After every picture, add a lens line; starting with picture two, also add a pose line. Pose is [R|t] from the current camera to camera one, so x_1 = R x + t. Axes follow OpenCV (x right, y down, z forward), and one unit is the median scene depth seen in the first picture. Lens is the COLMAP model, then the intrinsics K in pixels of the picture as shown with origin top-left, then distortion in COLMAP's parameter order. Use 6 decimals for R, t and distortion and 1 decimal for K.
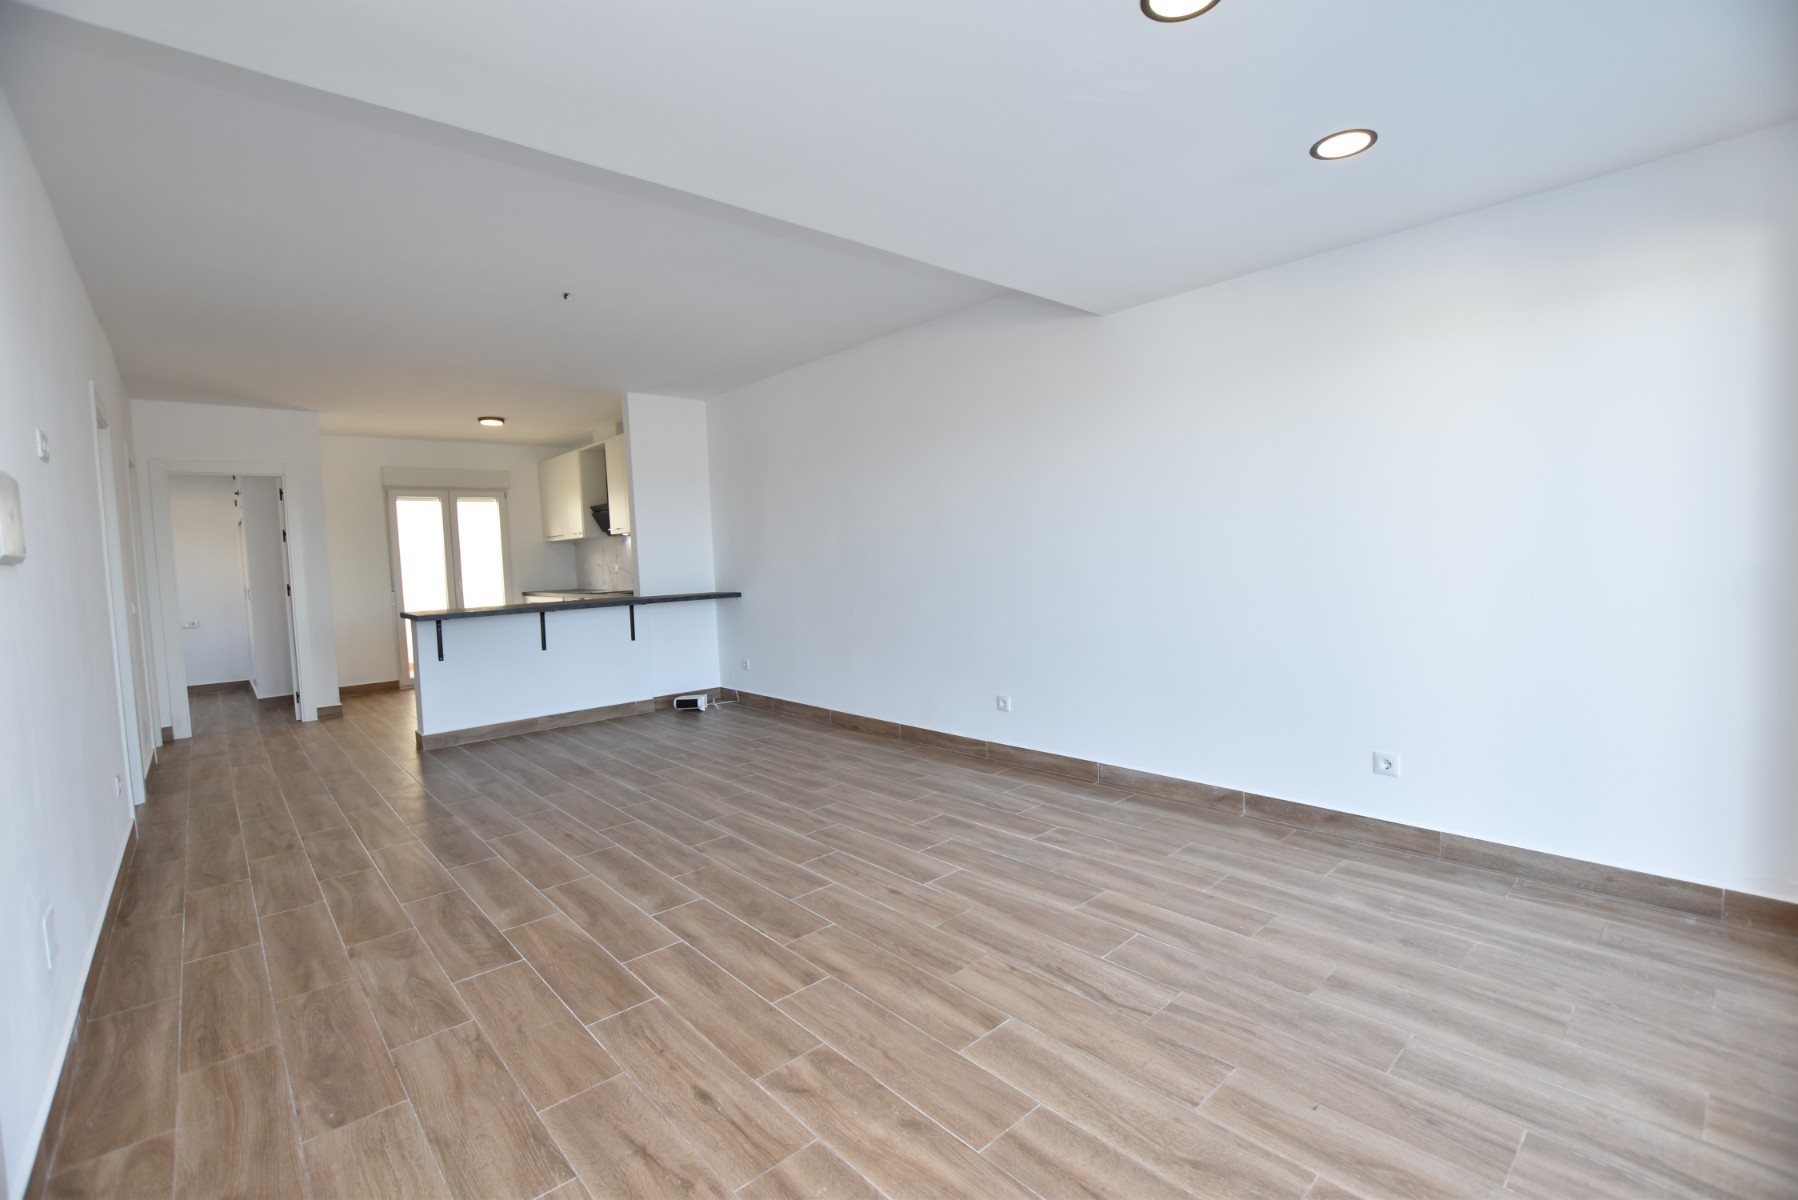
lens RADIAL K [[792.3, 0, 899.0], [0, 792.3, 600.0], [0, 0, 1]] dist [-0.015674, -0.000300]
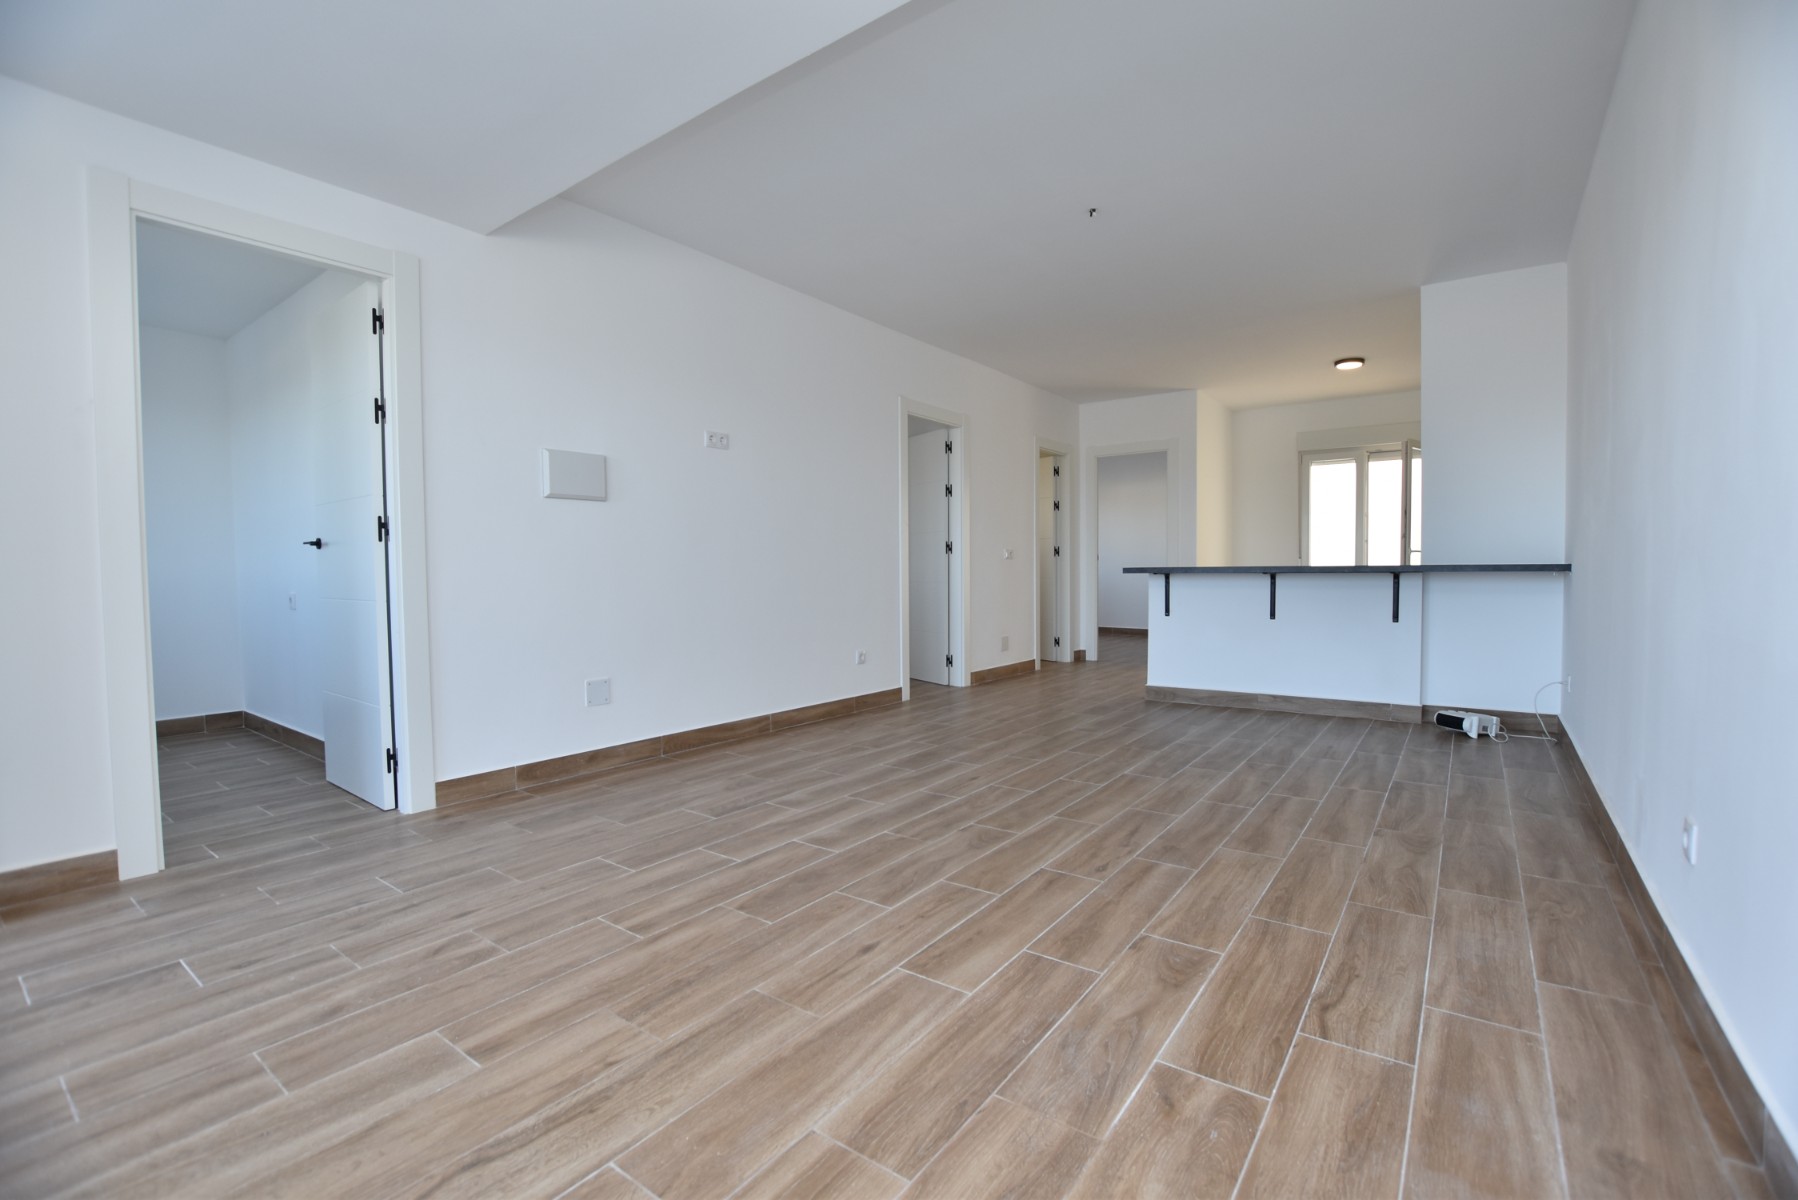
lens RADIAL K [[790.1, 0, 899.0], [0, 790.1, 600.0], [0, 0, 1]] dist [-0.037930, 0.006142]
pose [[0.205661, 0.074075, -0.975816, 0.536210], [-0.057972, 0.996302, 0.063412, 0.020999], [0.976905, 0.043529, 0.209195, 0.733616]]
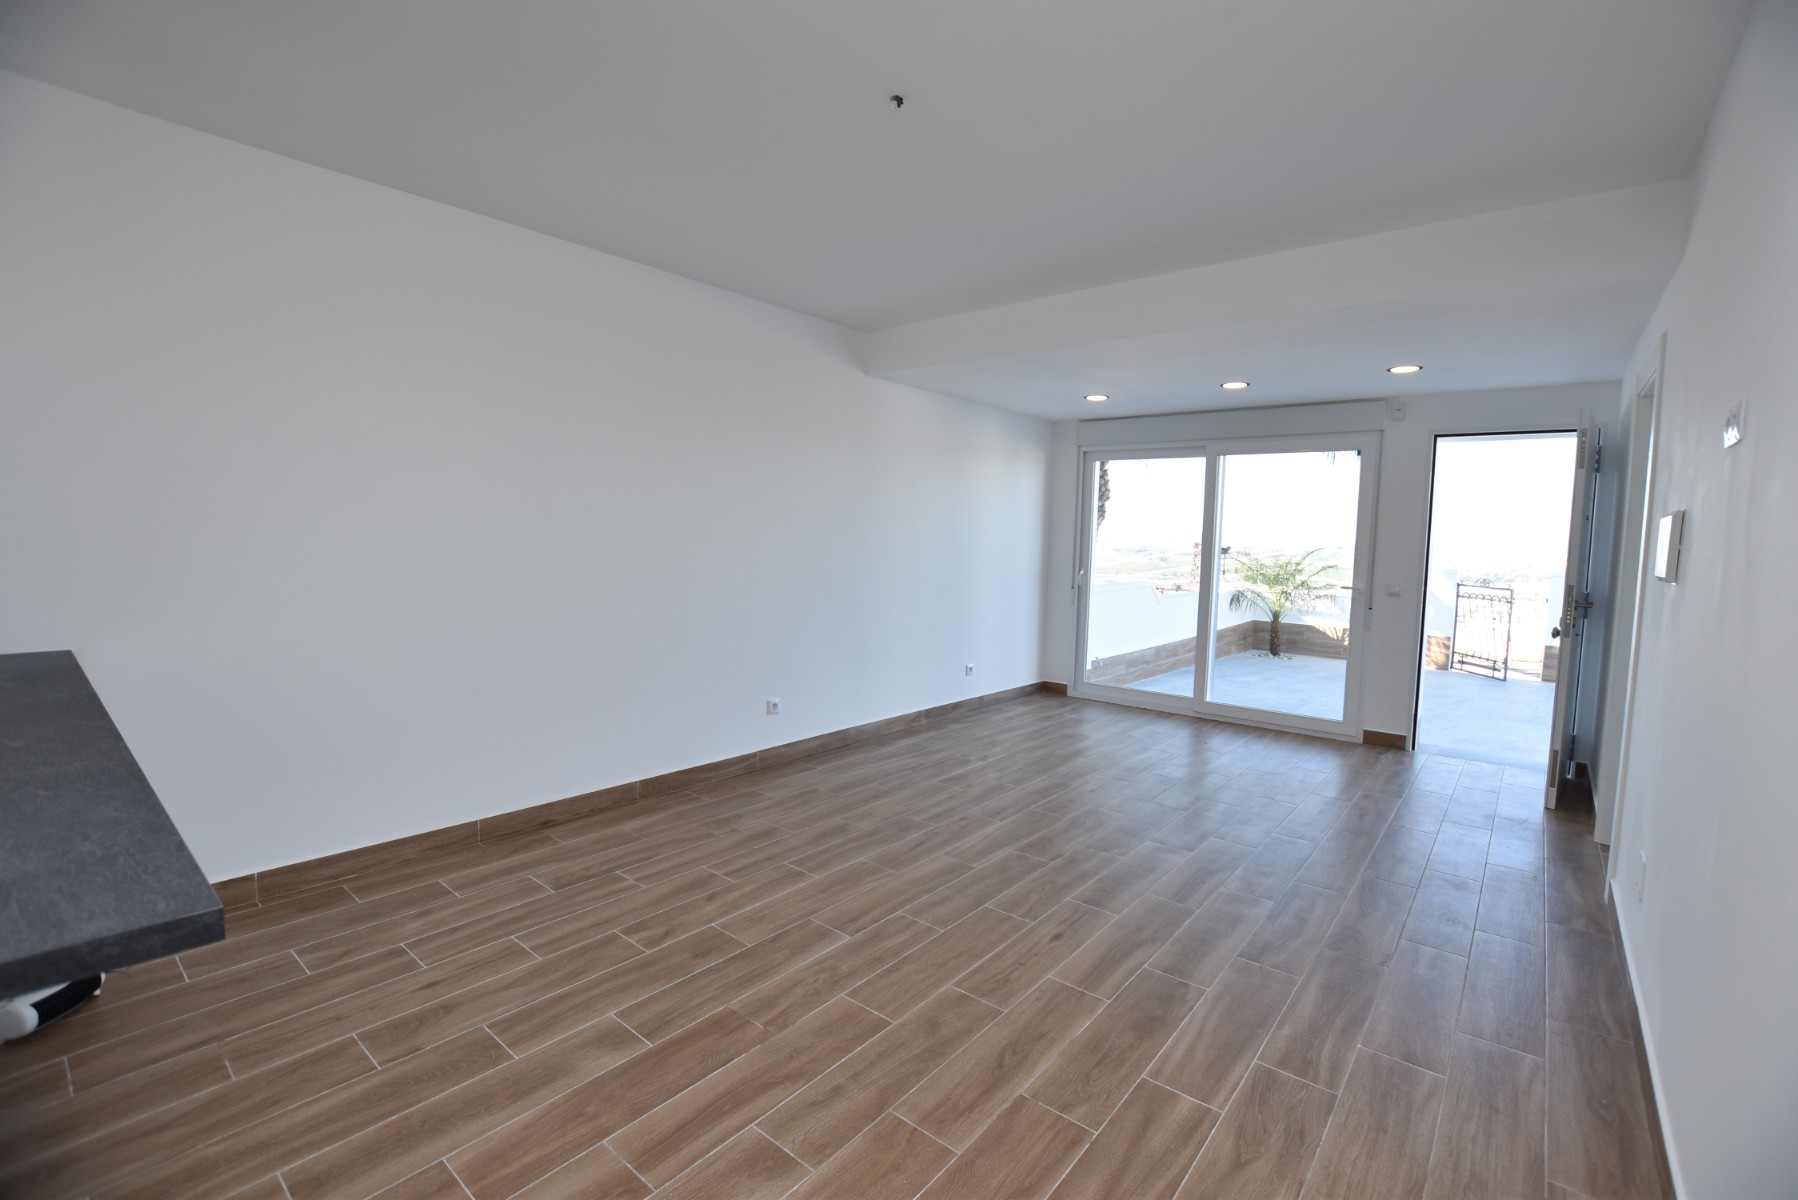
lens RADIAL K [[790.1, 0, 899.0], [0, 790.1, 600.0], [0, 0, 1]] dist [-0.037930, 0.006142]
pose [[-0.148433, -0.045235, 0.987887, -1.183493], [0.039836, 0.997869, 0.051678, -0.069817], [-0.988120, 0.047024, -0.146315, 1.314767]]
